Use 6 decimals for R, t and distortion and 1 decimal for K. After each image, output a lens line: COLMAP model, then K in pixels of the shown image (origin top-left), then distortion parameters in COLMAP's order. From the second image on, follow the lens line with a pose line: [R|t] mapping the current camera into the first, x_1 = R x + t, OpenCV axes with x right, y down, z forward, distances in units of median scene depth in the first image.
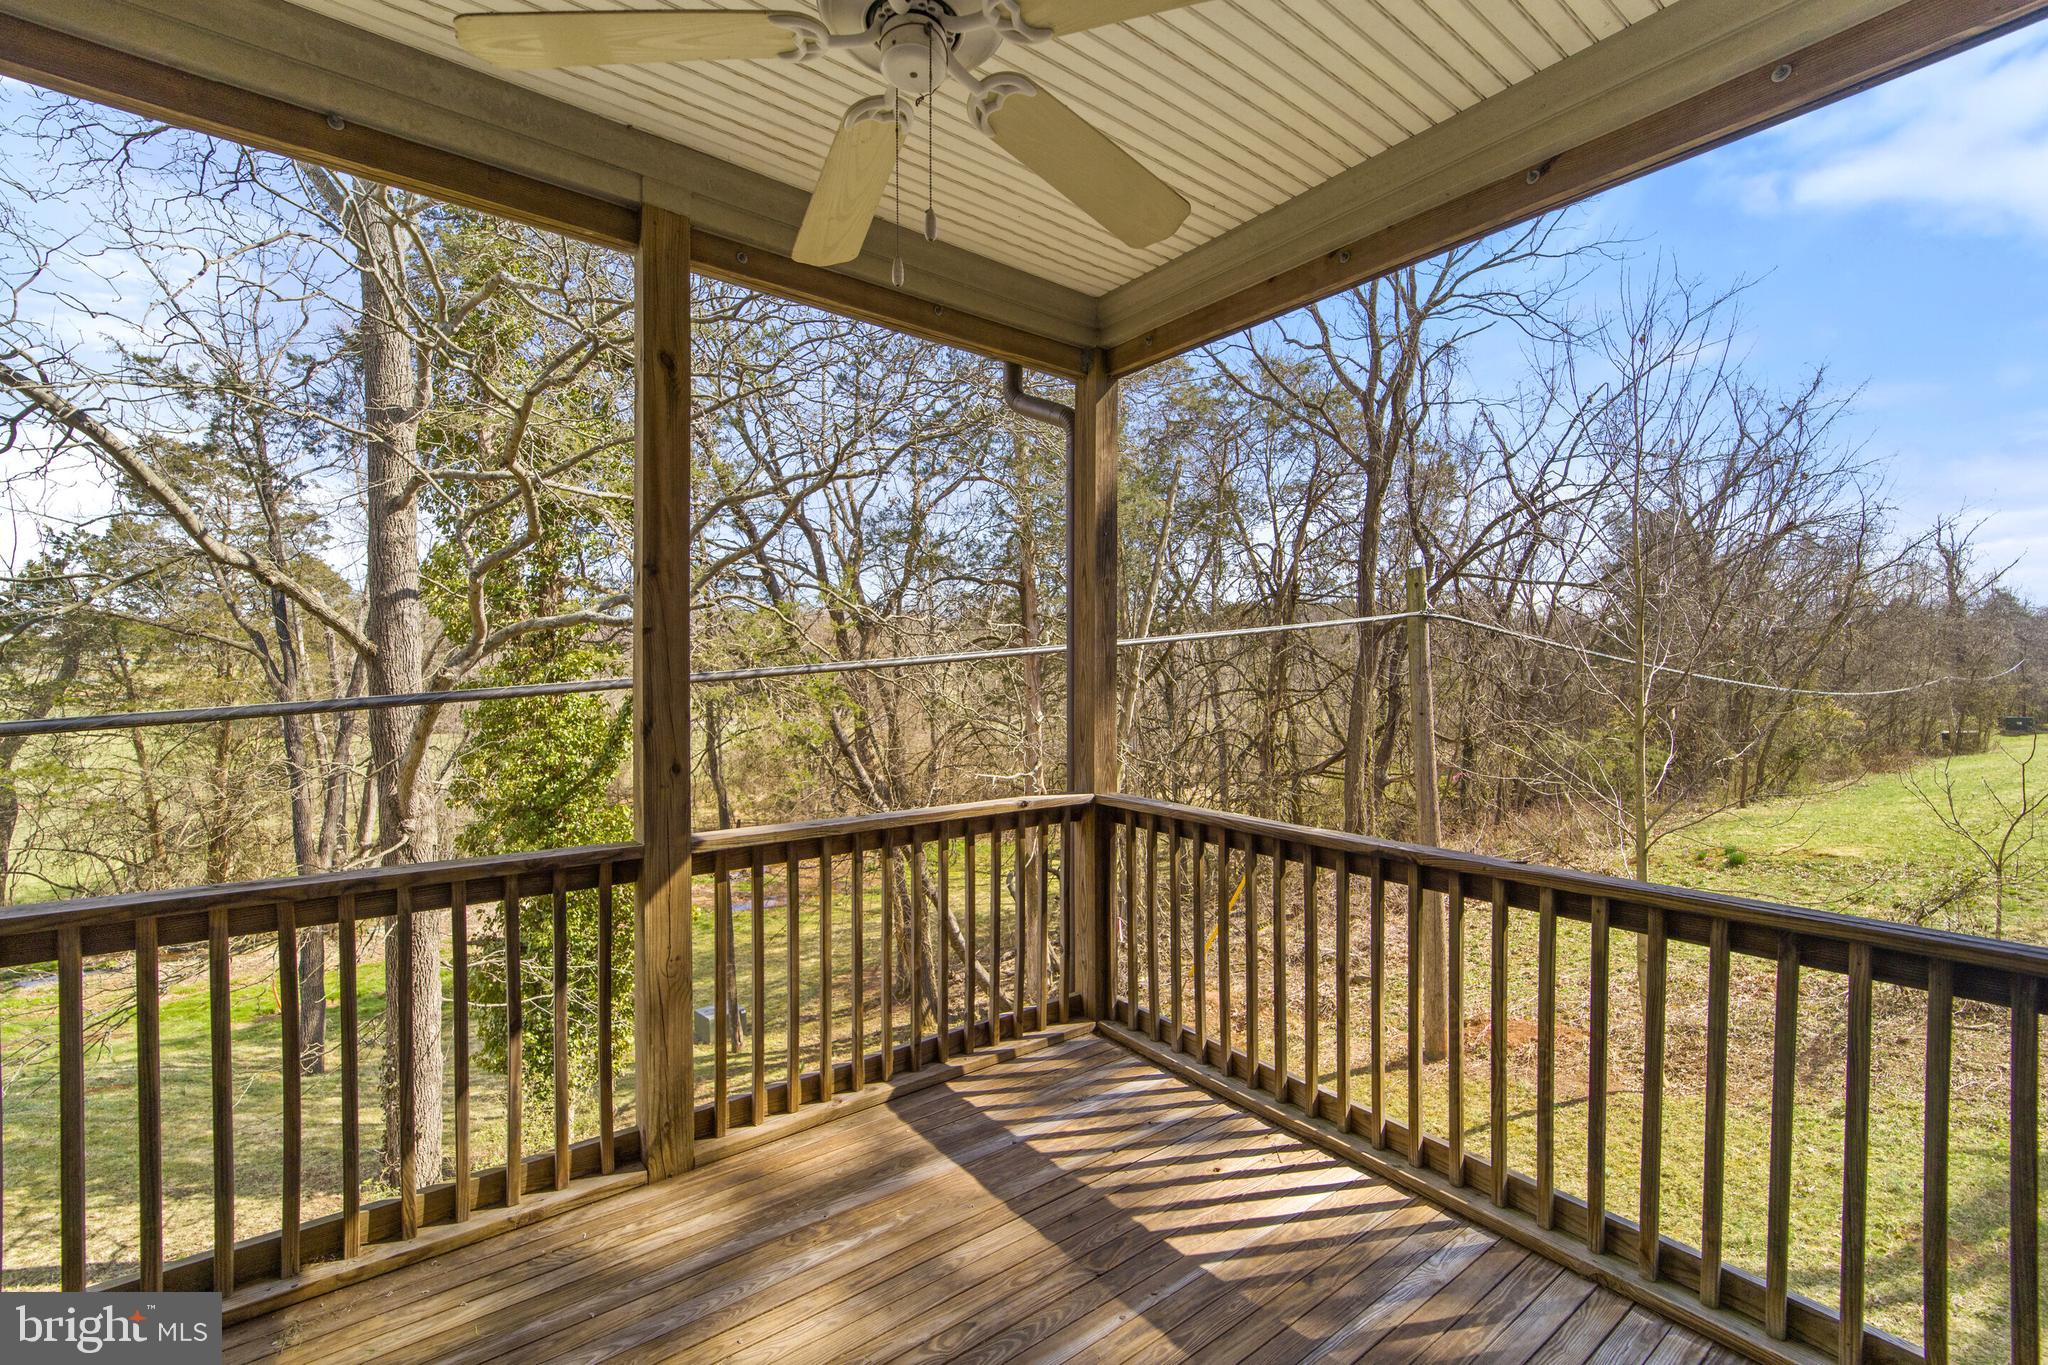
lens RADIAL K [[845.1, 0, 1031.8], [0, 845.1, 682.5], [0, 0, 1]] dist [-0.002941, -0.000223]
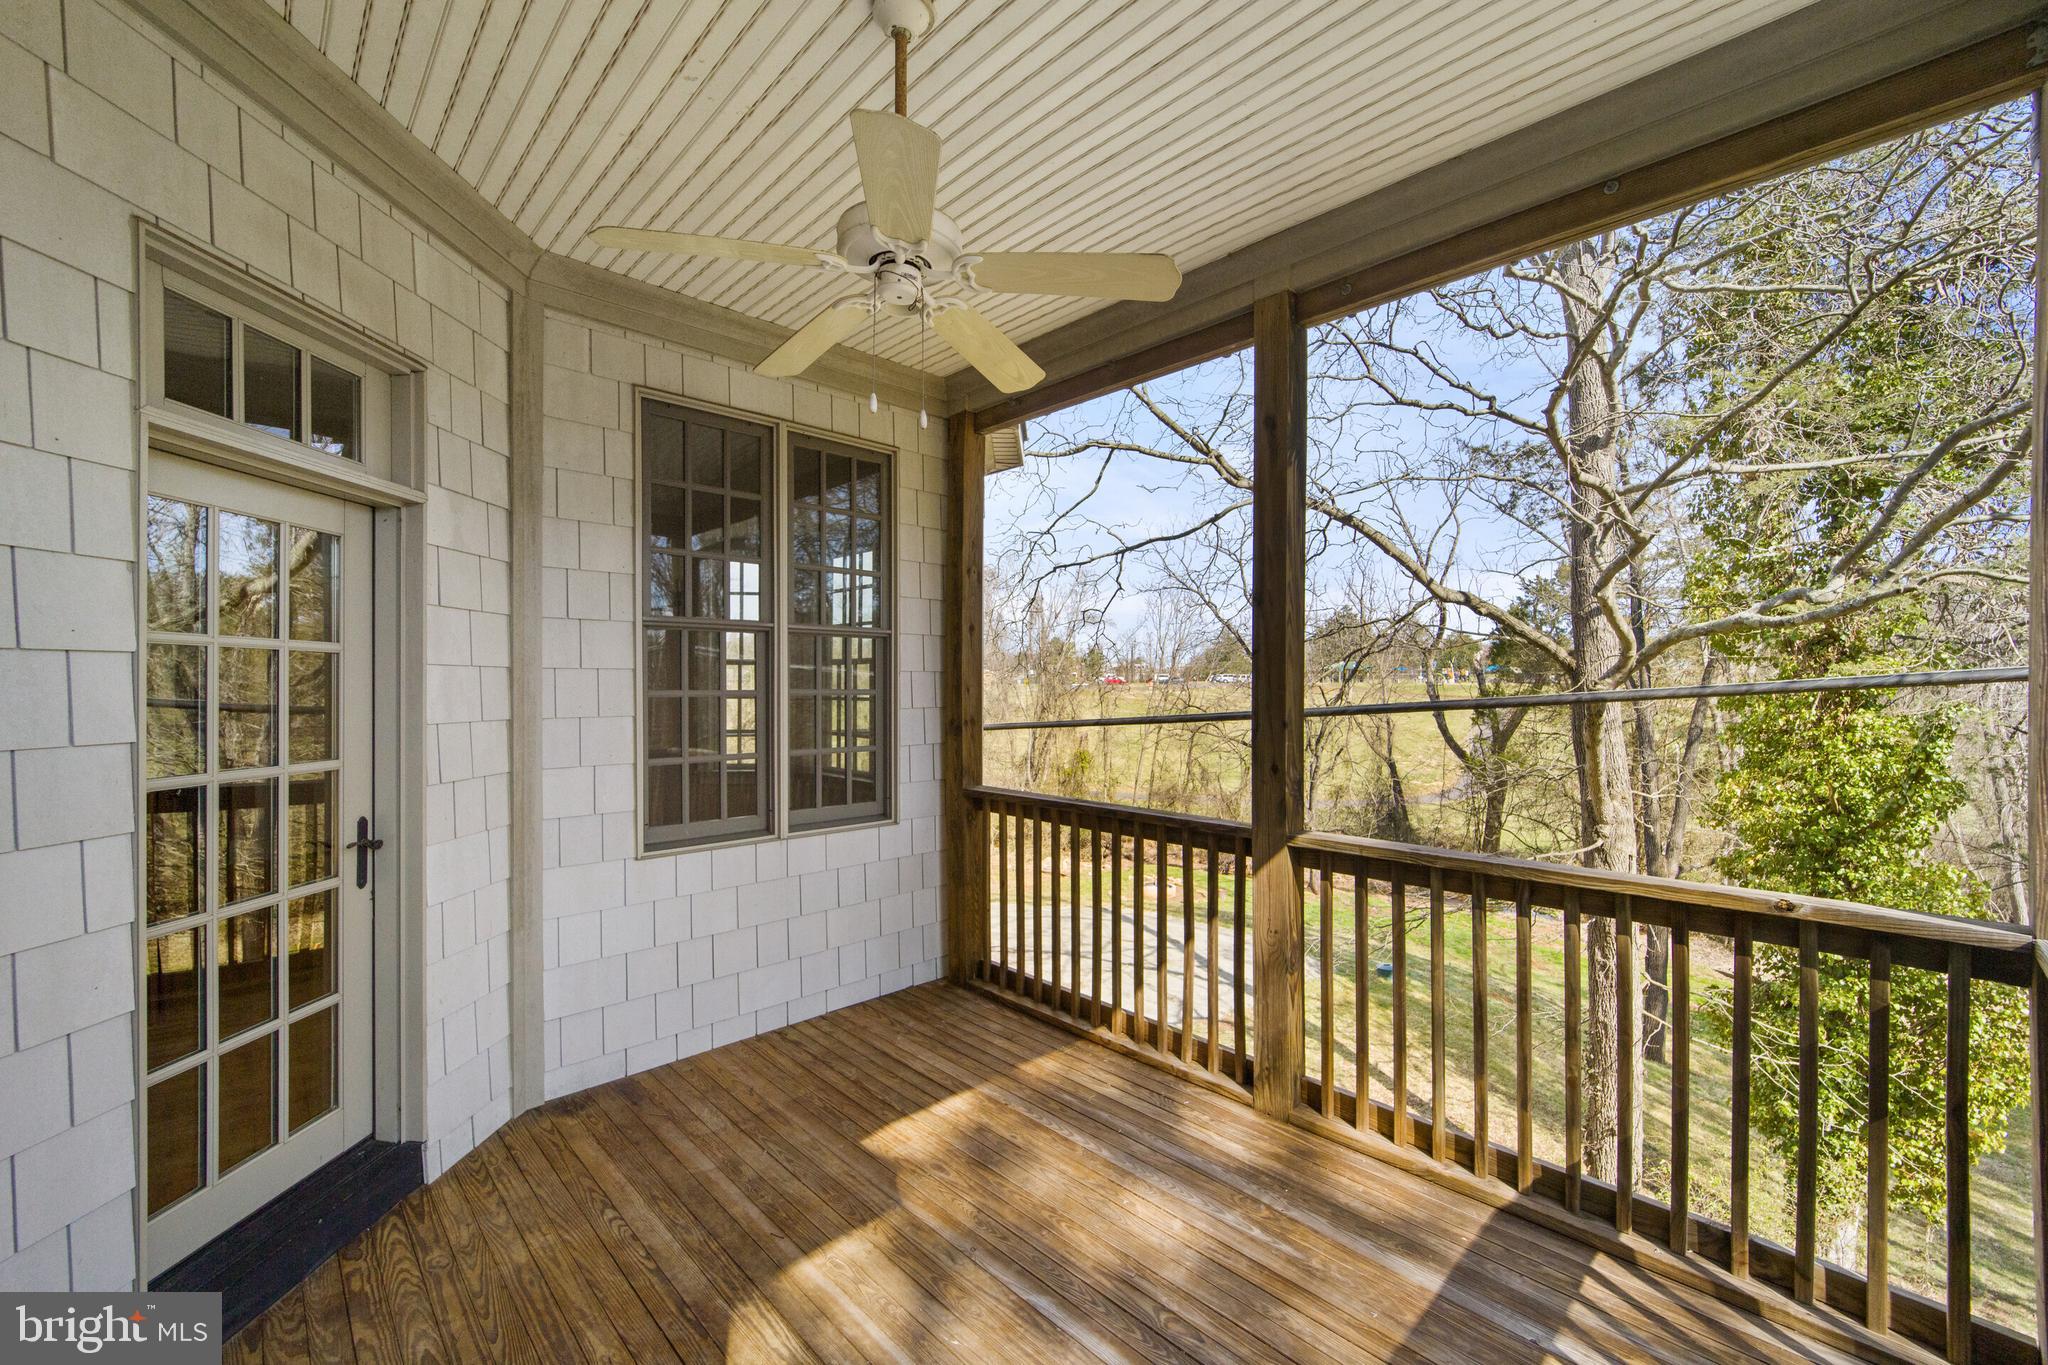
lens RADIAL K [[845.1, 0, 1033.5], [0, 845.1, 688.4], [0, 0, 1]] dist [-0.002941, -0.000223]
pose [[0.111776, 0.004346, -0.993724, 0.505499], [-0.012262, 0.999920, 0.002993, -0.004866], [0.993658, 0.011851, 0.111821, 0.387470]]
